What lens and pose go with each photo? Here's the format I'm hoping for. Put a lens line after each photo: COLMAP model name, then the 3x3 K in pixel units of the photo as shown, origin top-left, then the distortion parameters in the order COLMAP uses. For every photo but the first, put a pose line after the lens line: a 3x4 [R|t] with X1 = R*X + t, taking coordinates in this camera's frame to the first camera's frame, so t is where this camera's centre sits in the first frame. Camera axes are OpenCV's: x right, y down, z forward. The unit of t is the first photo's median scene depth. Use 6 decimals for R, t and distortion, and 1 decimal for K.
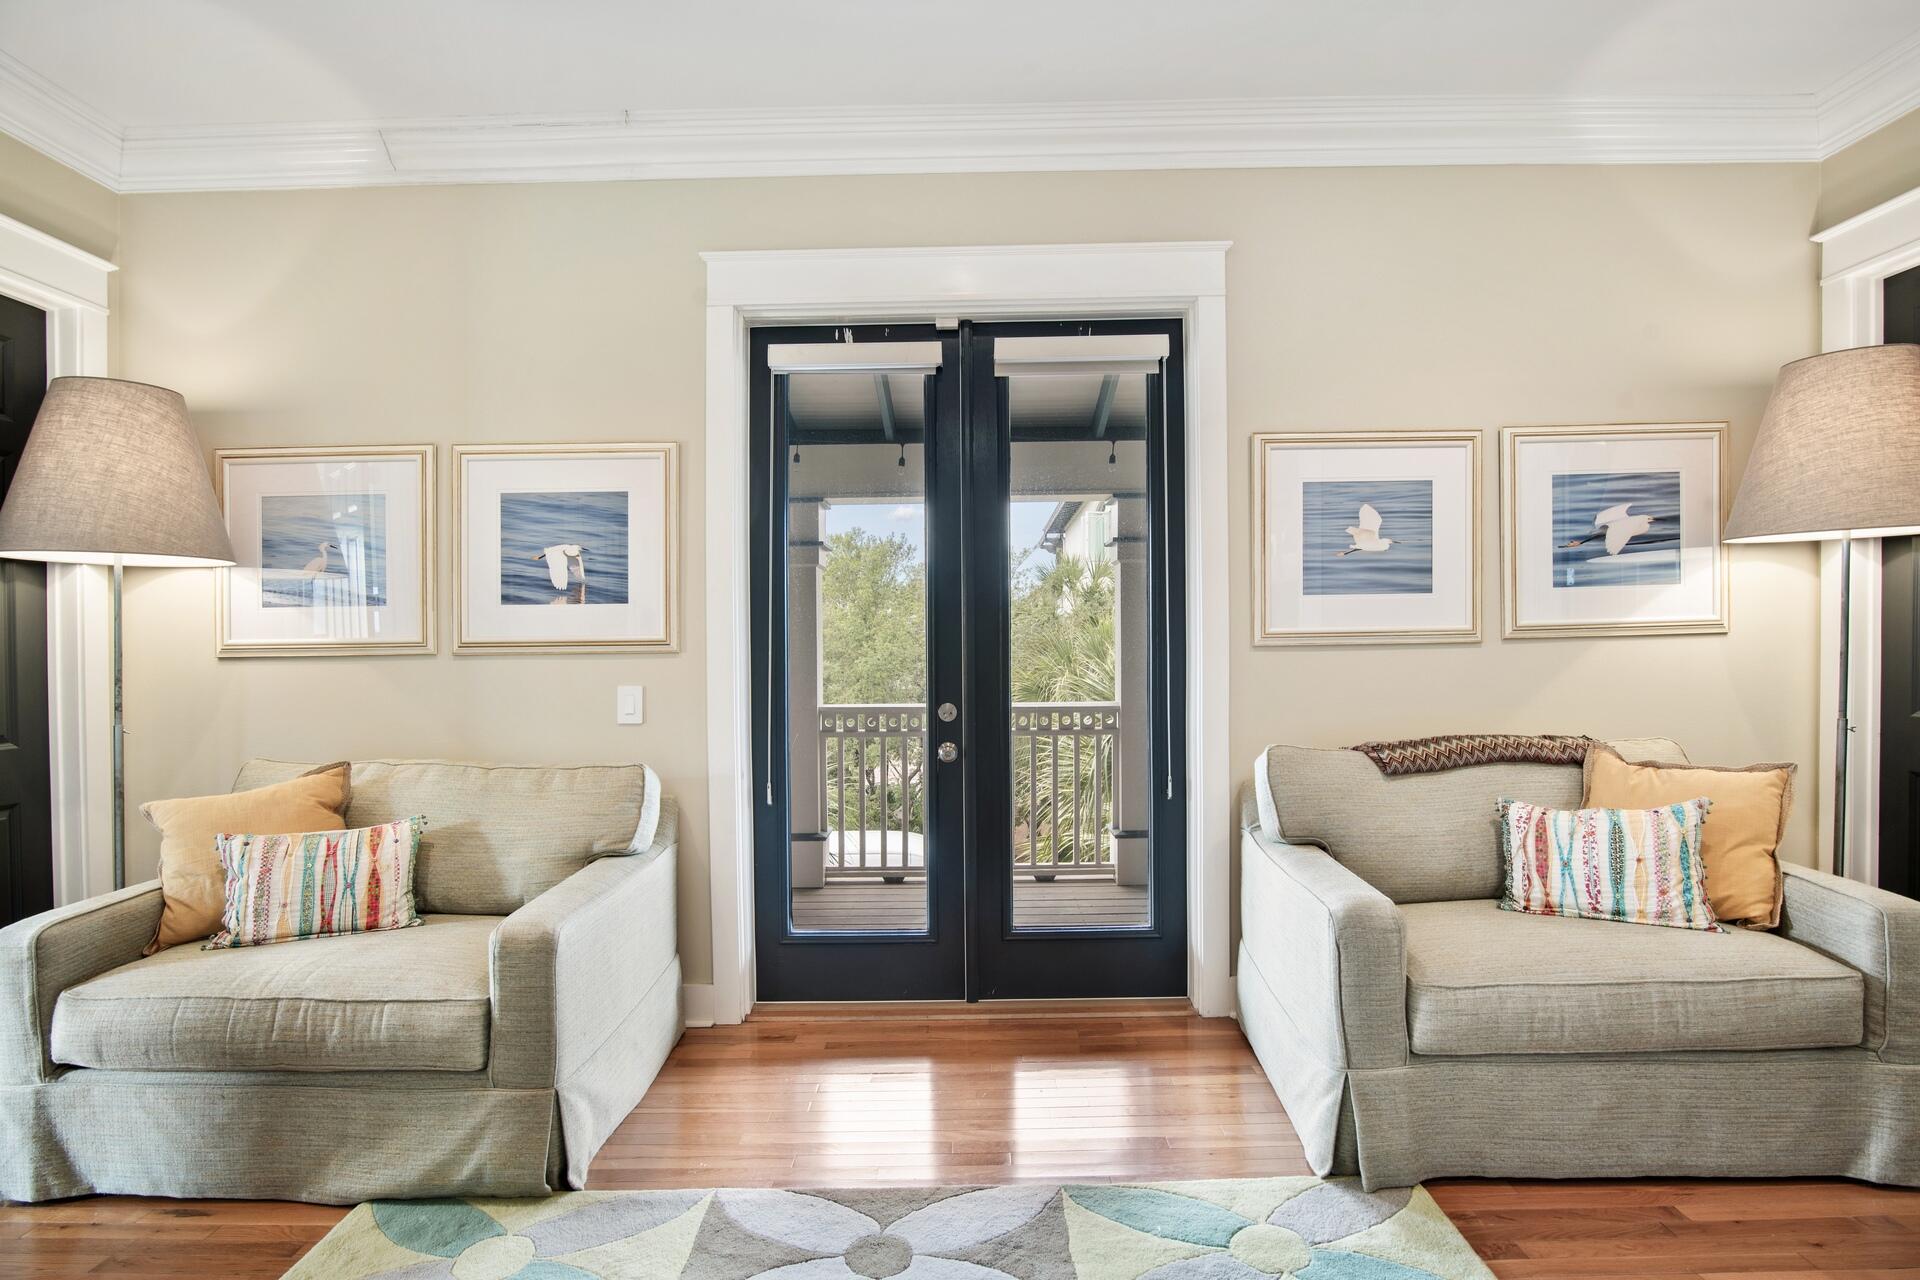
lens RADIAL K [[942.2, 0, 947.7], [0, 942.2, 636.7], [0, 0, 1]] dist [-0.018641, -0.000336]
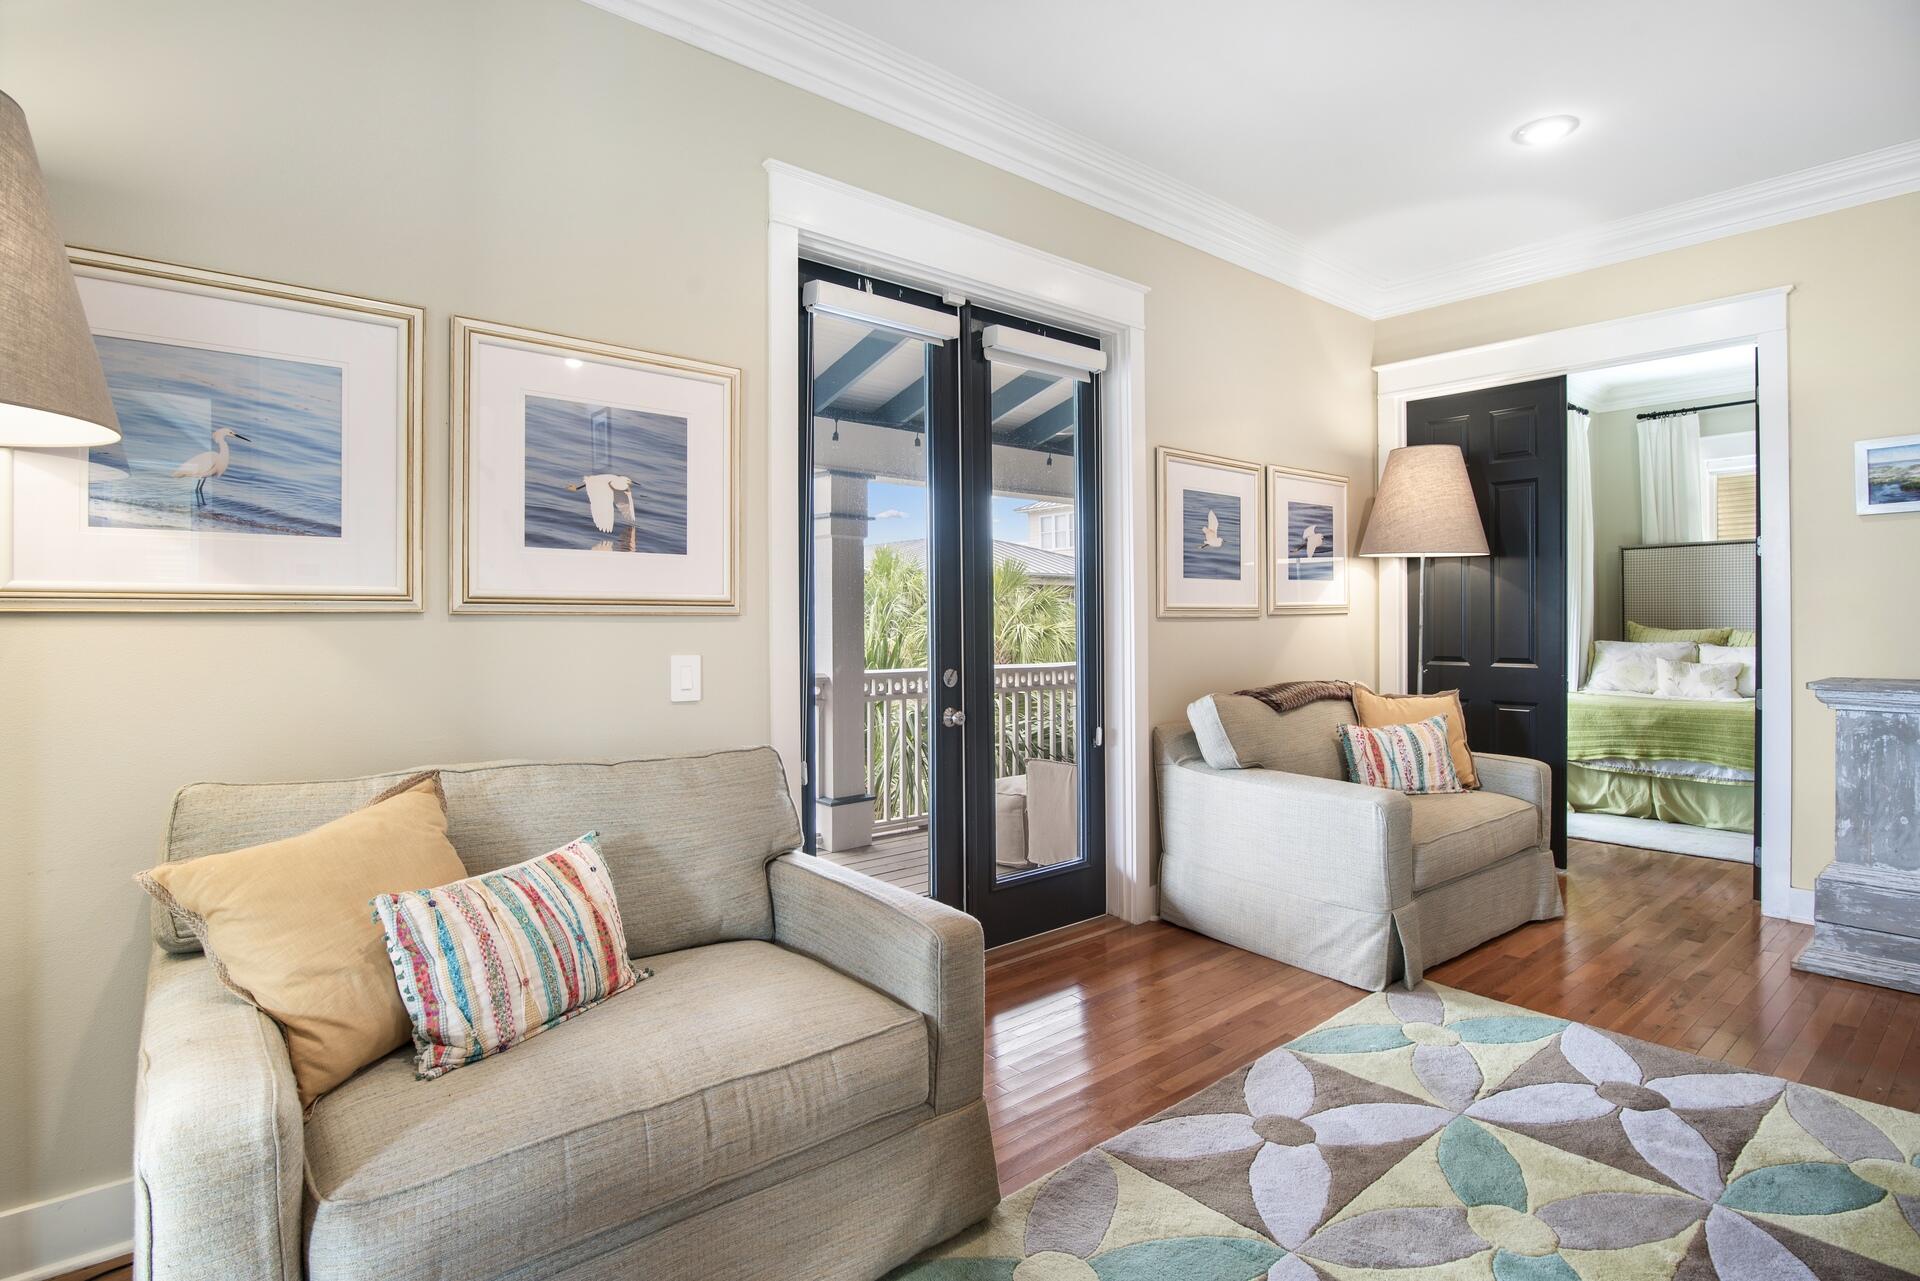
lens RADIAL K [[984.2, 0, 896.8], [0, 984.2, 596.2], [0, 0, 1]] dist [-0.020421, 0.003130]
pose [[0.763557, 0.028054, 0.645131, -0.777996], [-0.017480, 0.999588, -0.022779, 0.018027], [-0.645504, 0.006116, 0.763732, 0.233143]]
